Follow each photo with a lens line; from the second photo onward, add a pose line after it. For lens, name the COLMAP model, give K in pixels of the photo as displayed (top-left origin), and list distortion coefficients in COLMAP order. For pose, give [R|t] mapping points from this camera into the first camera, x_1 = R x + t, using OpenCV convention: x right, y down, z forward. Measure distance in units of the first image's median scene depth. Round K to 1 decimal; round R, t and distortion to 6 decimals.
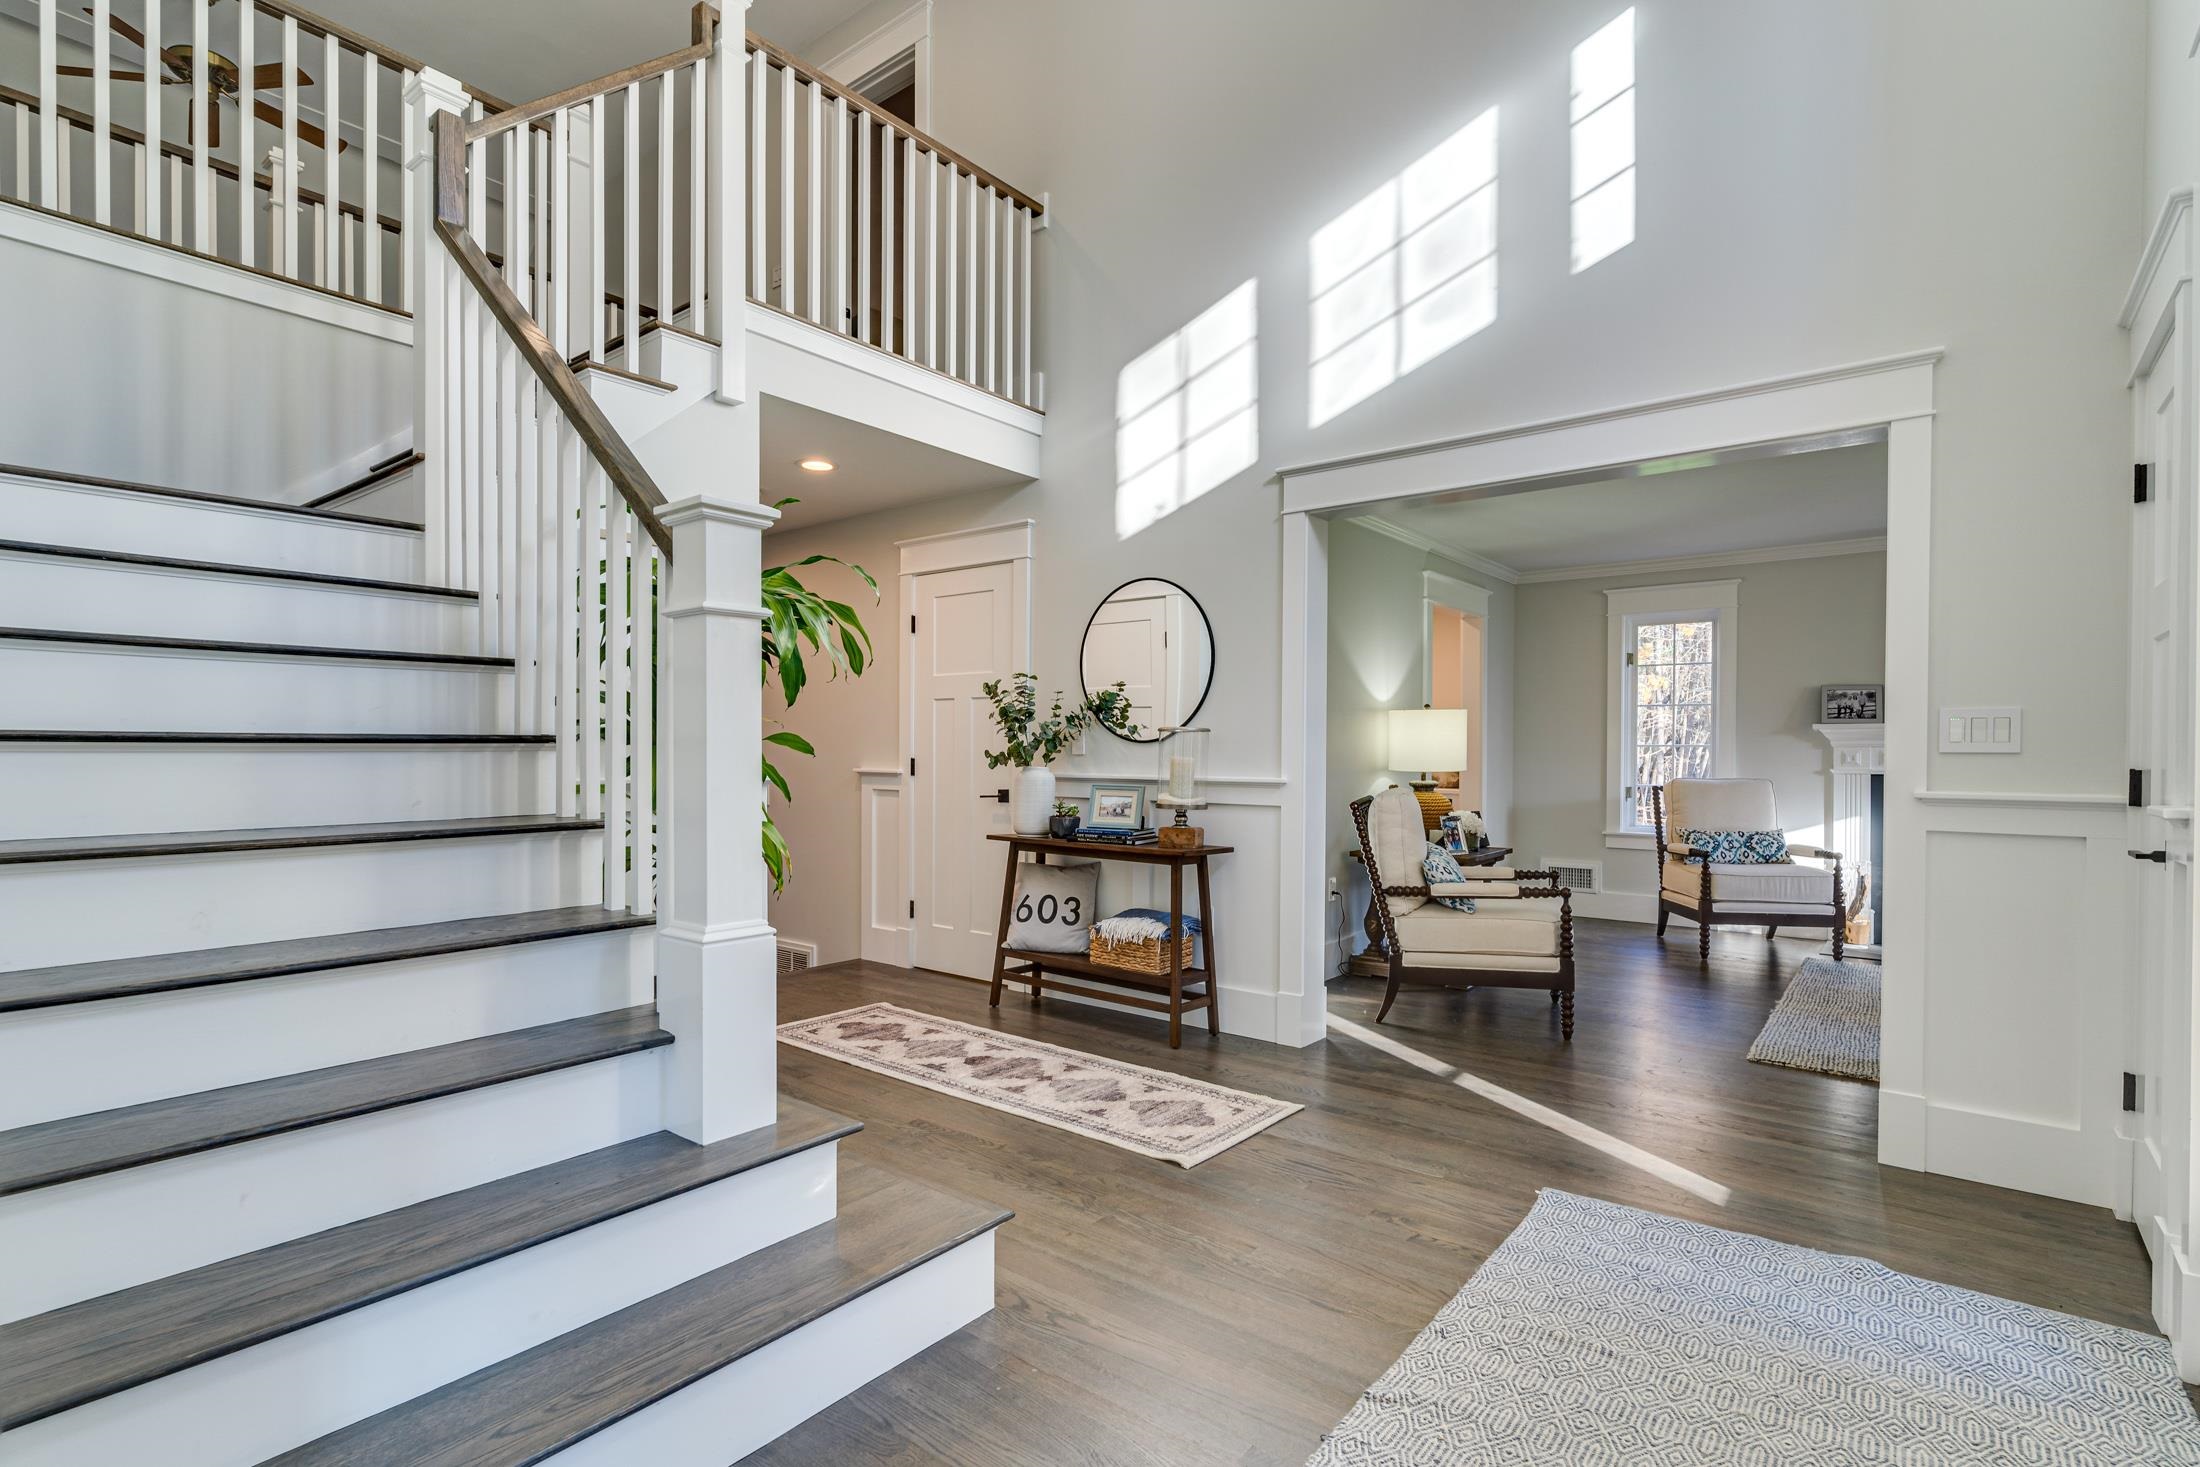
lens RADIAL K [[1048.9, 0, 1107.5], [0, 1048.9, 747.9], [0, 0, 1]] dist [0.004252, -0.001703]
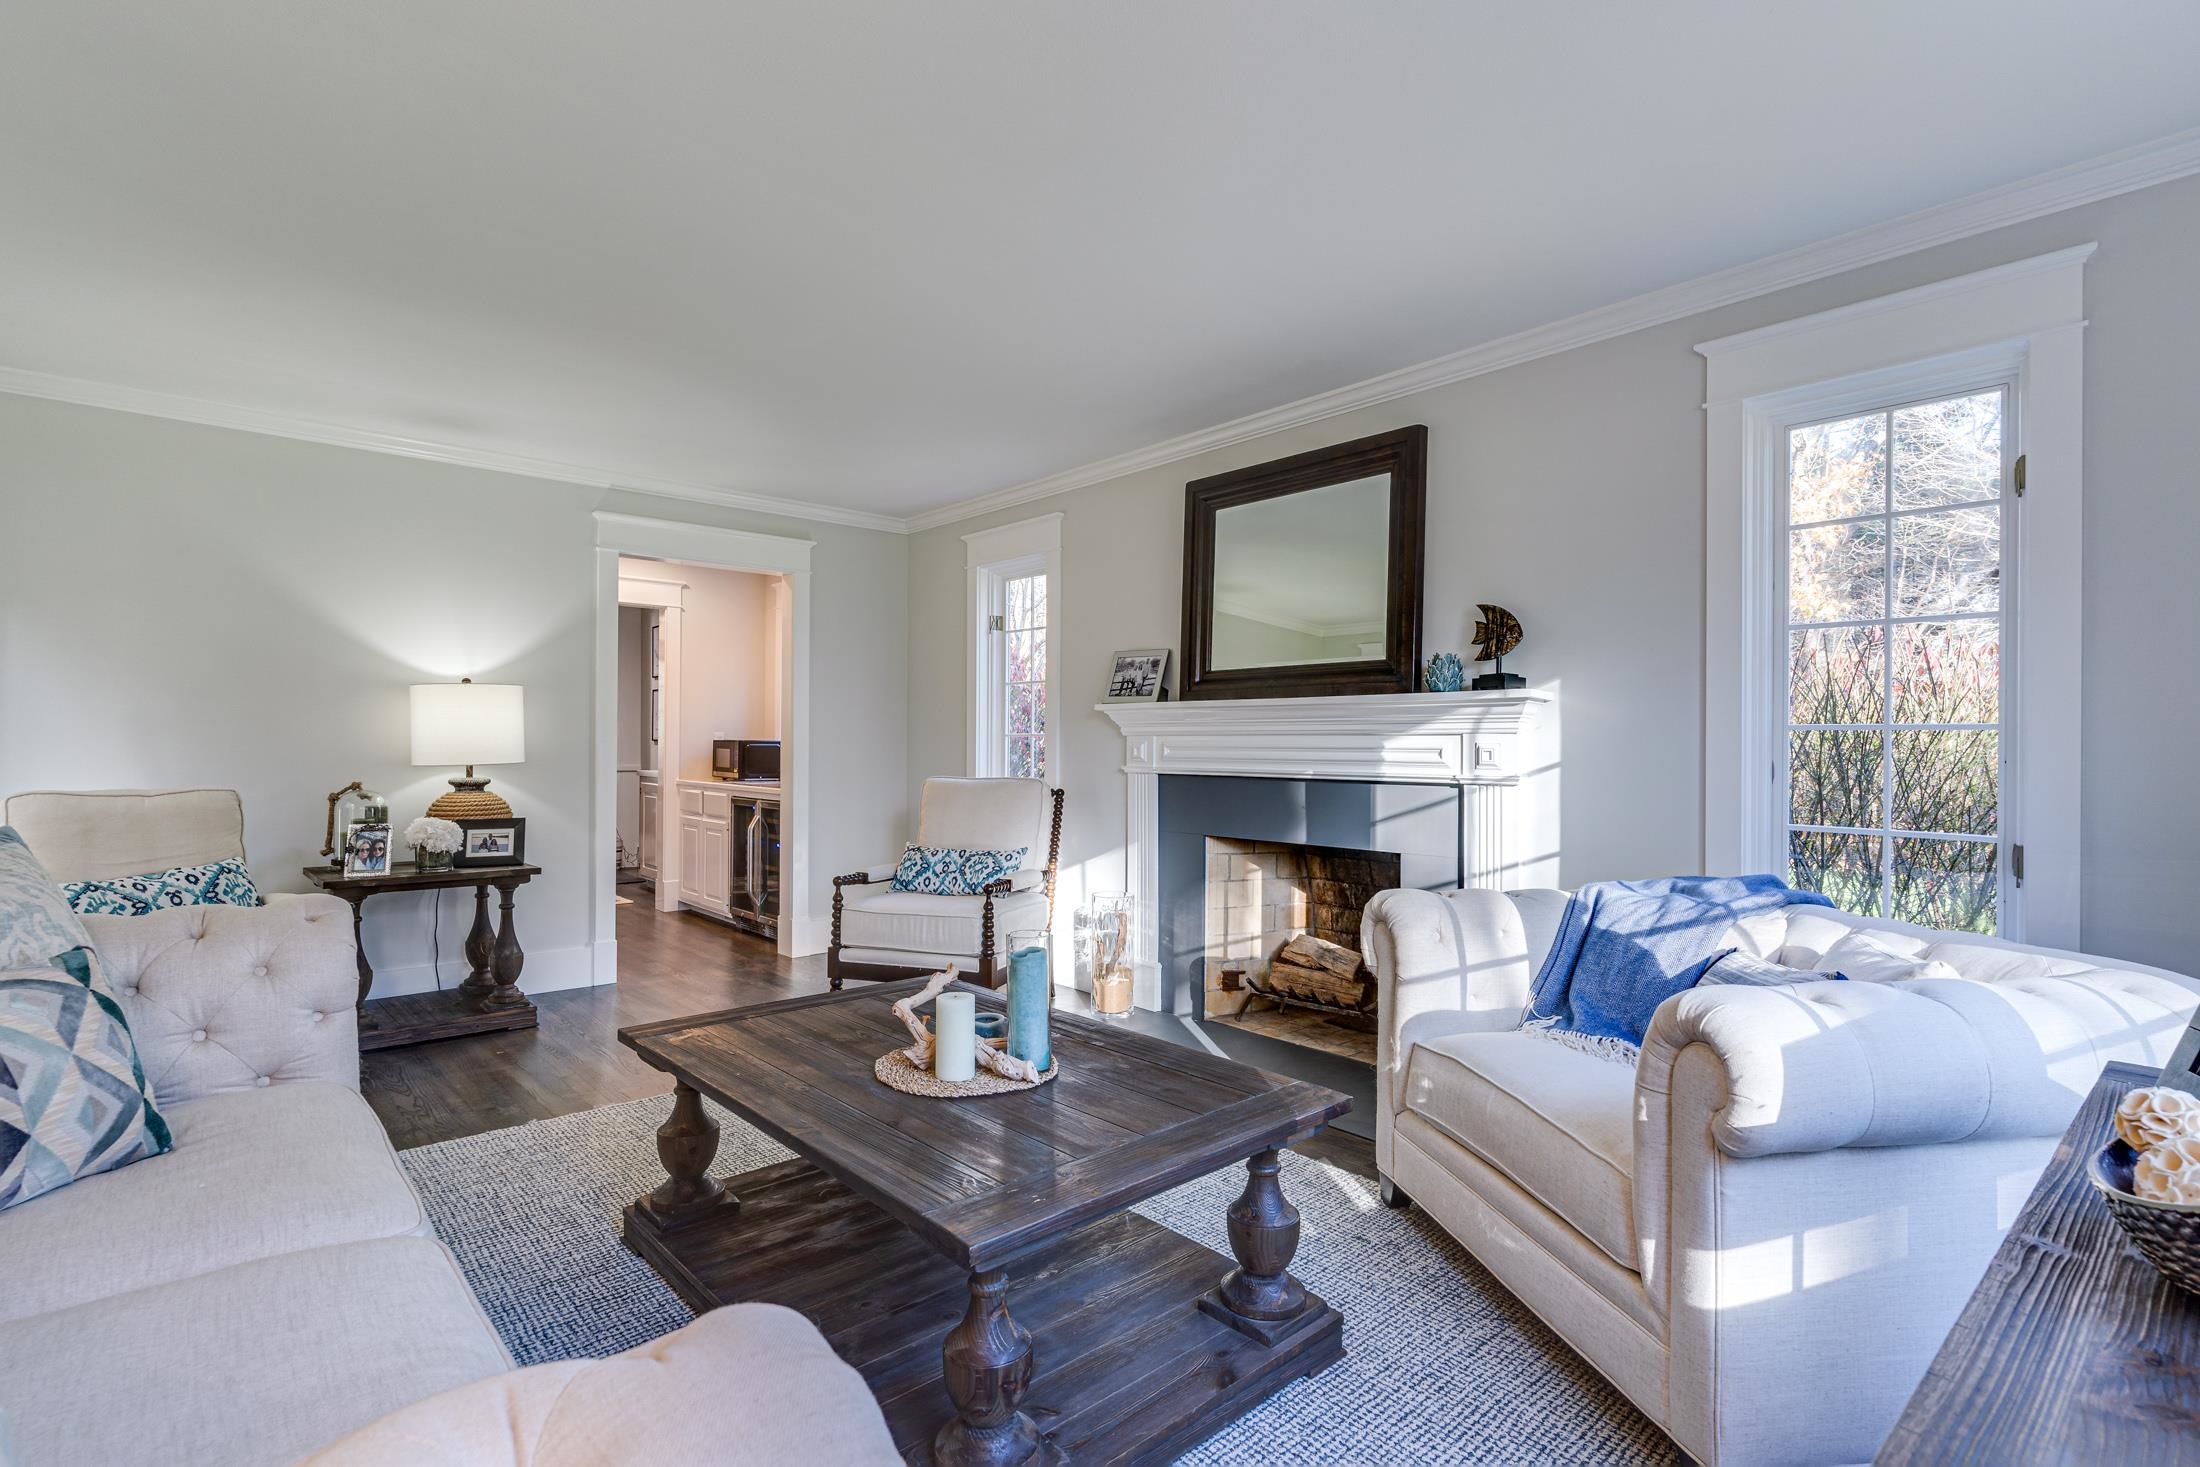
lens RADIAL K [[1047.9, 0, 1094.9], [0, 1047.9, 734.8], [0, 0, 1]] dist [0.001994, 0.000712]
pose [[0.984689, 0.002915, -0.174293, 0.807960], [-0.005412, 0.999889, -0.013851, 0.008341], [0.174234, 0.014582, 0.984596, 0.291041]]
